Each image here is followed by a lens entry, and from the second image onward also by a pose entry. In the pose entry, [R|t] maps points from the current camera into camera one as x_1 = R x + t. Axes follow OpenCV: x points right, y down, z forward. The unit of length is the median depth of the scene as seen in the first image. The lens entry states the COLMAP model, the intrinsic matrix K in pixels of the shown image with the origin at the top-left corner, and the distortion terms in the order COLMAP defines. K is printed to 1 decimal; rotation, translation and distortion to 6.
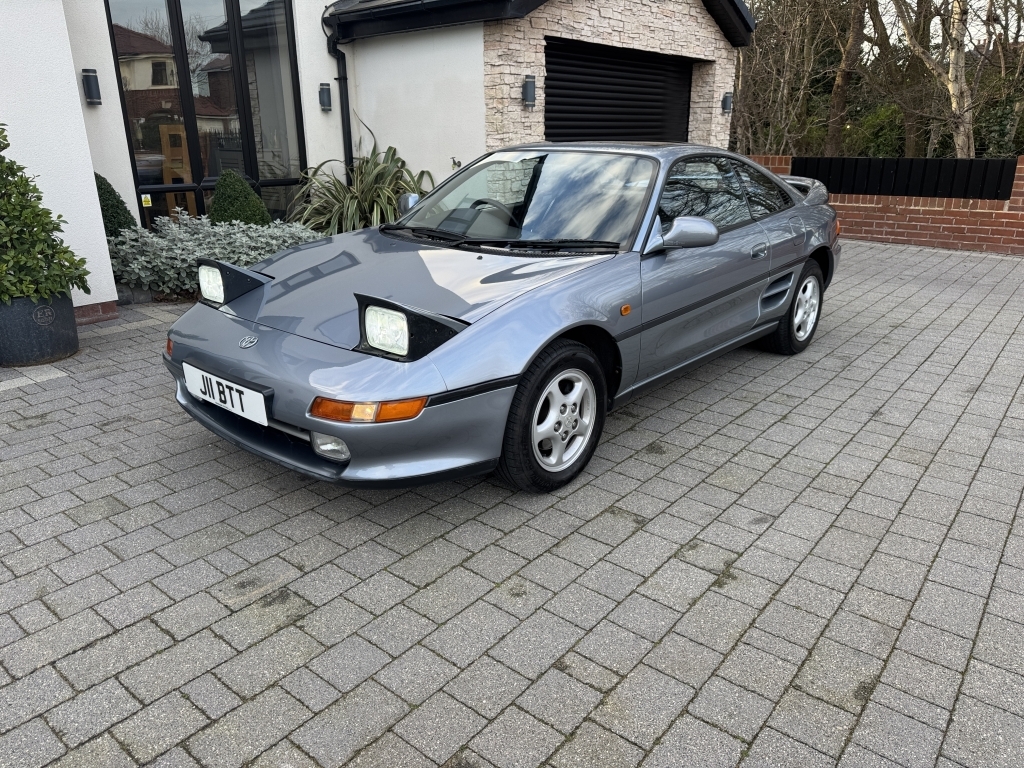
lens RADIAL K [[723.7, 0, 512.9], [0, 723.7, 389.5], [0, 0, 1]] dist [0.022577, -0.022151]
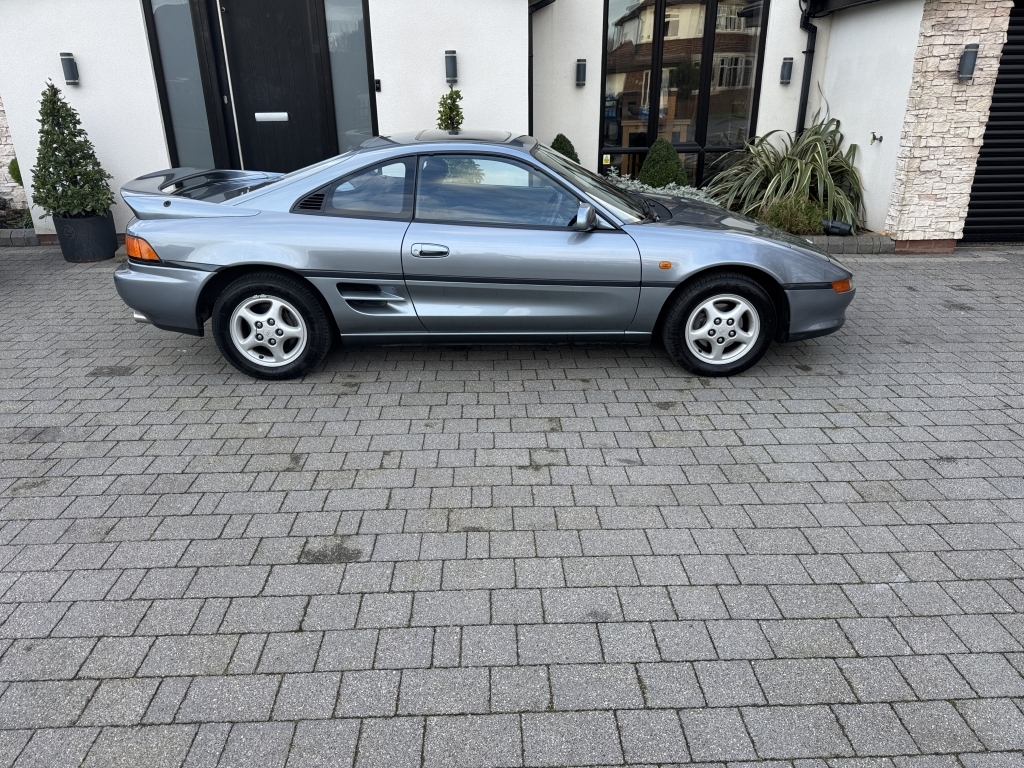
lens RADIAL K [[728.6, 0, 518.4], [0, 728.6, 386.2], [0, 0, 1]] dist [0.006987, -0.001419]
pose [[0.662268, 0.282553, -0.693948, 0.376206], [-0.242780, 0.957126, 0.158014, -0.033400], [0.708843, 0.063829, 0.702472, -0.004159]]
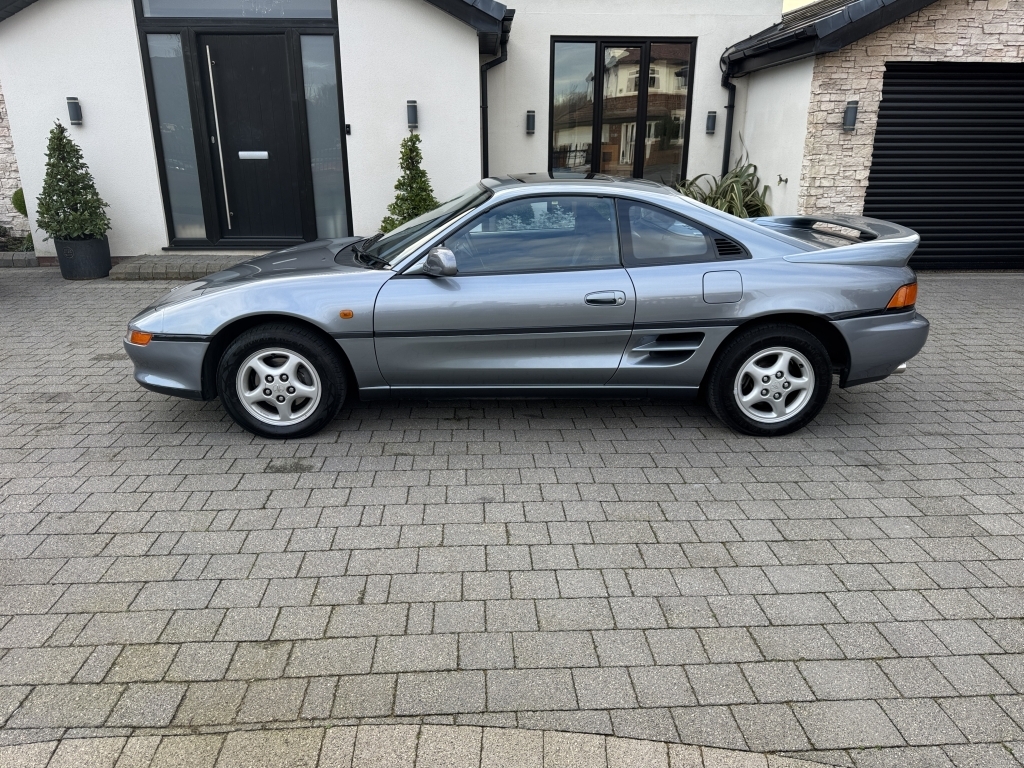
lens RADIAL K [[724.3, 0, 517.1], [0, 724.3, 388.4], [0, 0, 1]] dist [0.029740, -0.027290]
pose [[0.679850, 0.241627, -0.692401, 0.499666], [-0.248870, 0.964148, 0.092100, -0.004235], [0.689831, 0.109703, 0.715610, -0.051254]]
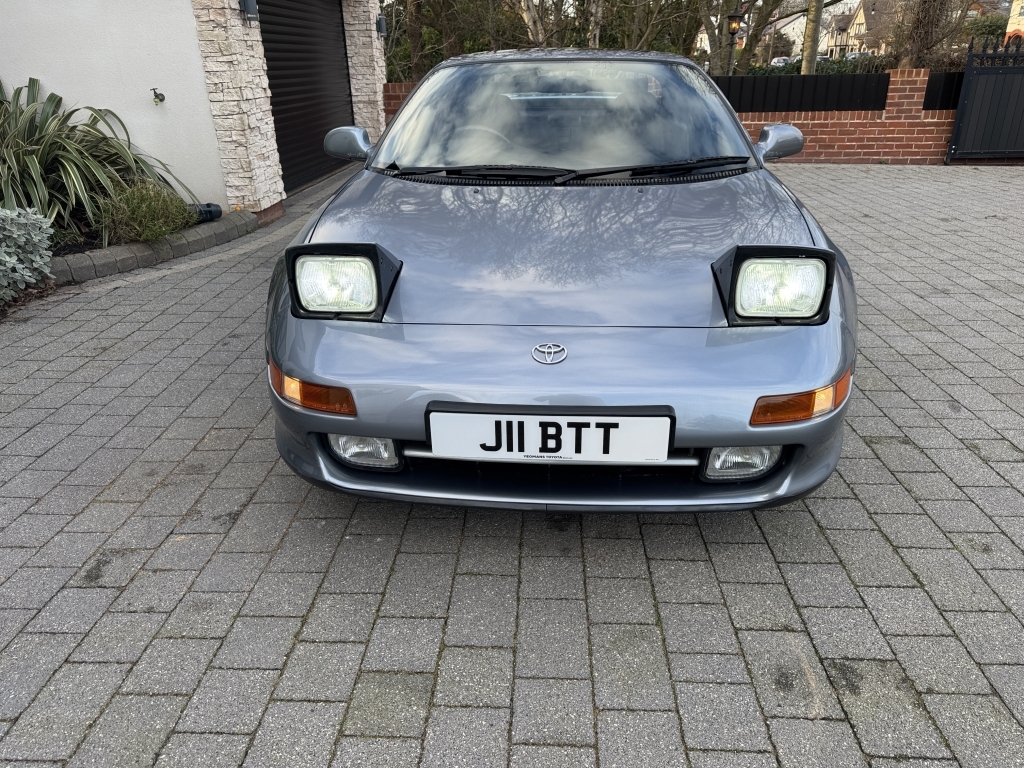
lens RADIAL K [[731.1, 0, 513.2], [0, 731.1, 385.4], [0, 0, 1]] dist [0.008624, -0.006797]
pose [[0.803441, -0.250090, 0.540312, -0.268413], [0.212416, 0.968185, 0.132276, -0.046284], [-0.556204, 0.008495, 0.831003, 0.170685]]
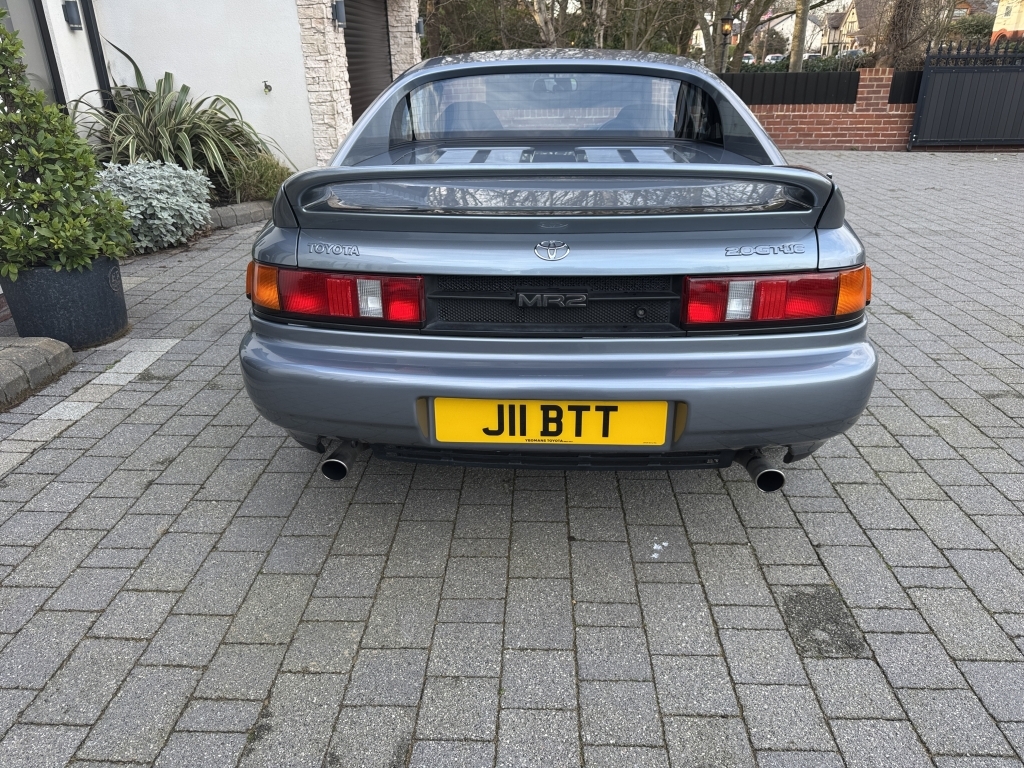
lens RADIAL K [[735.1, 0, 517.8], [0, 735.1, 381.0], [0, 0, 1]] dist [0.004902, -0.002414]
pose [[0.796600, -0.249056, 0.550817, -0.442082], [0.210129, 0.968447, 0.133999, -0.003183], [-0.566811, 0.008999, 0.823799, 0.031723]]
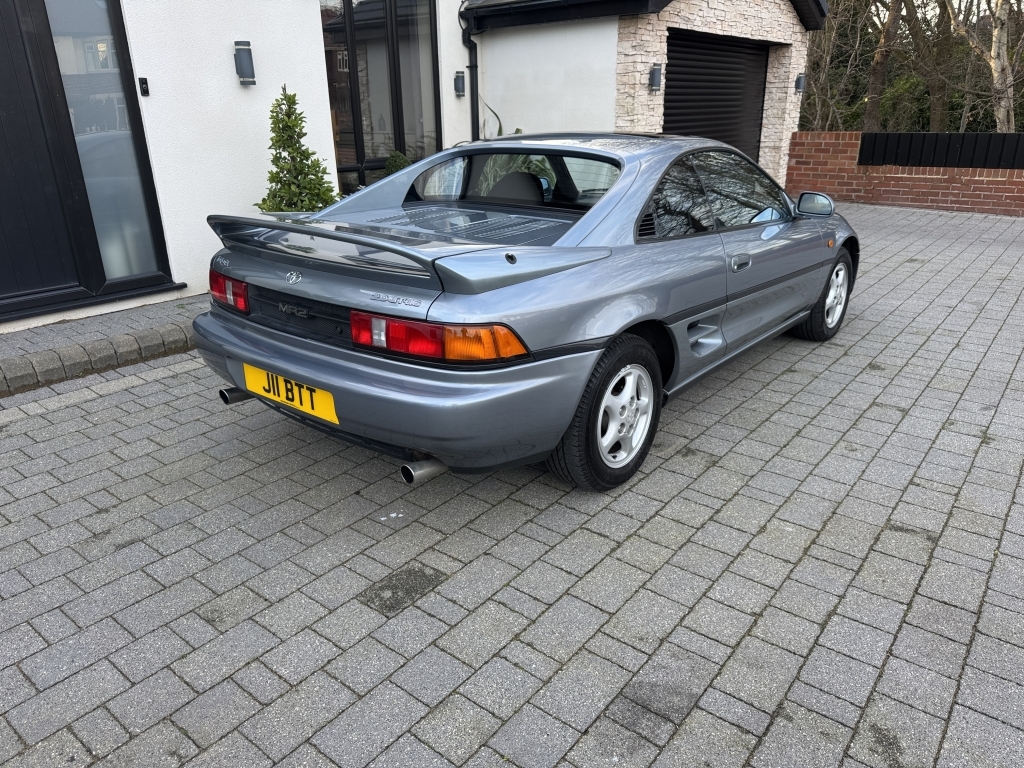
lens RADIAL K [[731.1, 0, 513.2], [0, 731.1, 385.4], [0, 0, 1]] dist [0.008624, -0.006797]
pose [[0.999878, -0.013391, 0.008046, -0.202459], [0.013198, 0.999633, 0.023644, 0.033530], [-0.008360, -0.023535, 0.999688, -0.133263]]
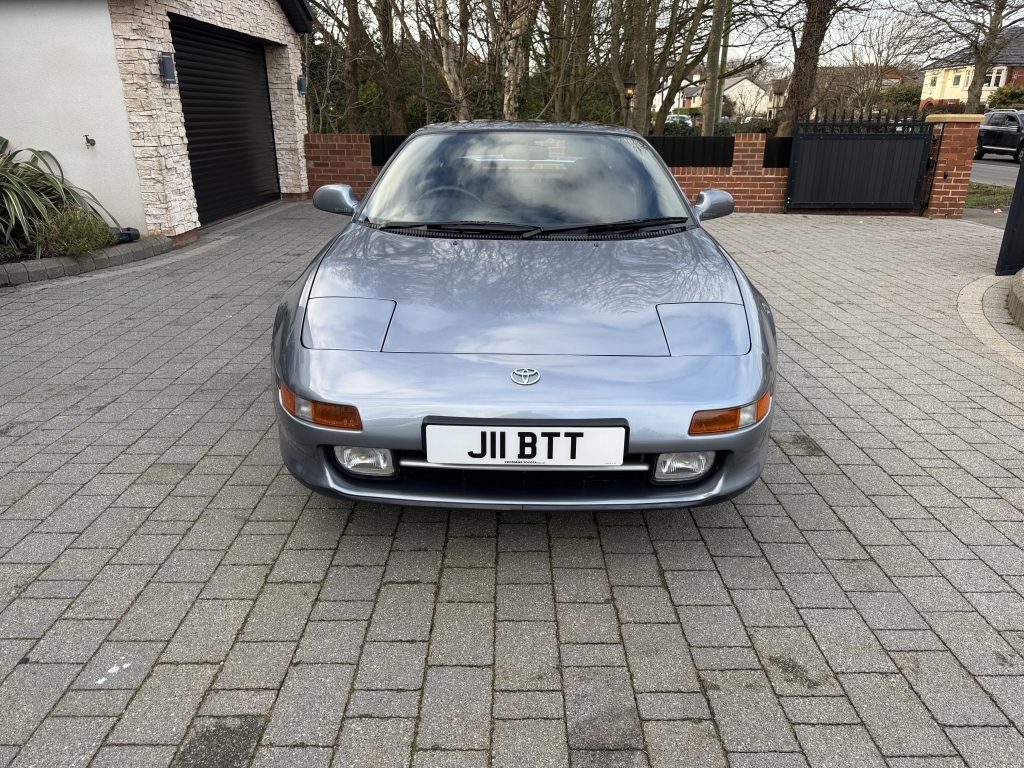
lens RADIAL K [[728.6, 0, 518.4], [0, 728.6, 386.2], [0, 0, 1]] dist [0.006987, -0.001419]
pose [[0.770839, -0.213794, 0.600083, -0.283176], [0.202857, 0.975344, 0.086909, 0.020447], [-0.603868, 0.054738, 0.795203, -0.050426]]
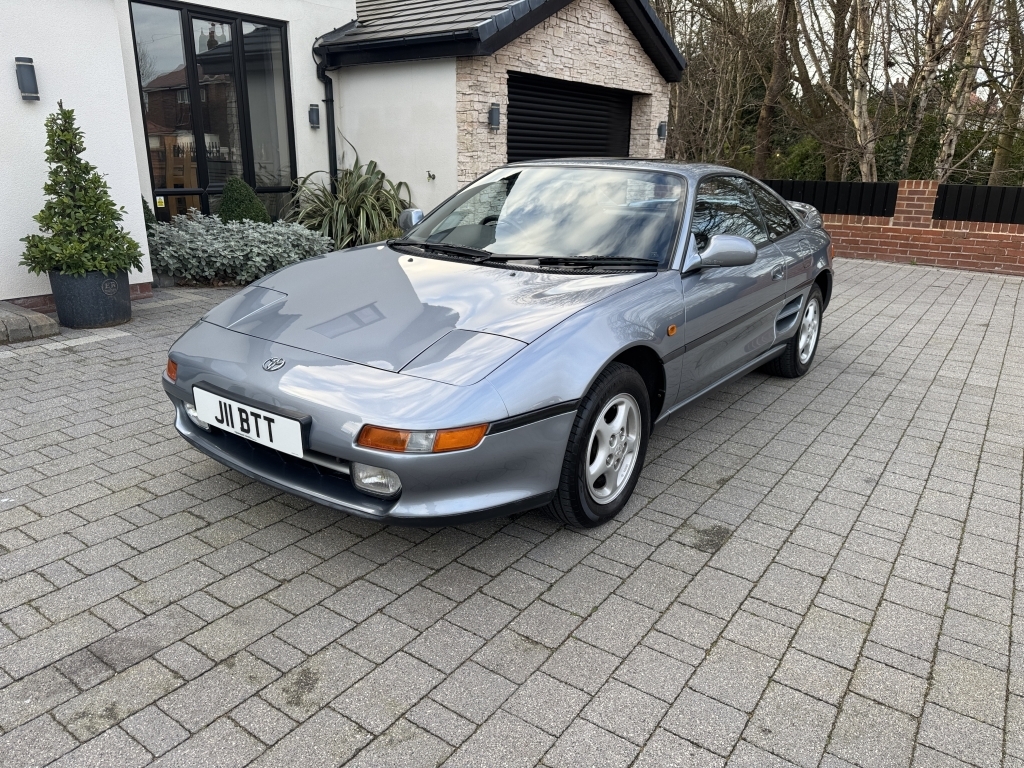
lens RADIAL K [[724.3, 0, 517.1], [0, 724.3, 388.4], [0, 0, 1]] dist [0.029740, -0.027290]
pose [[0.997116, -0.000850, 0.075894, -0.029403], [0.003018, 0.999591, -0.028447, 0.061366], [-0.075839, 0.028594, 0.996710, -0.159061]]
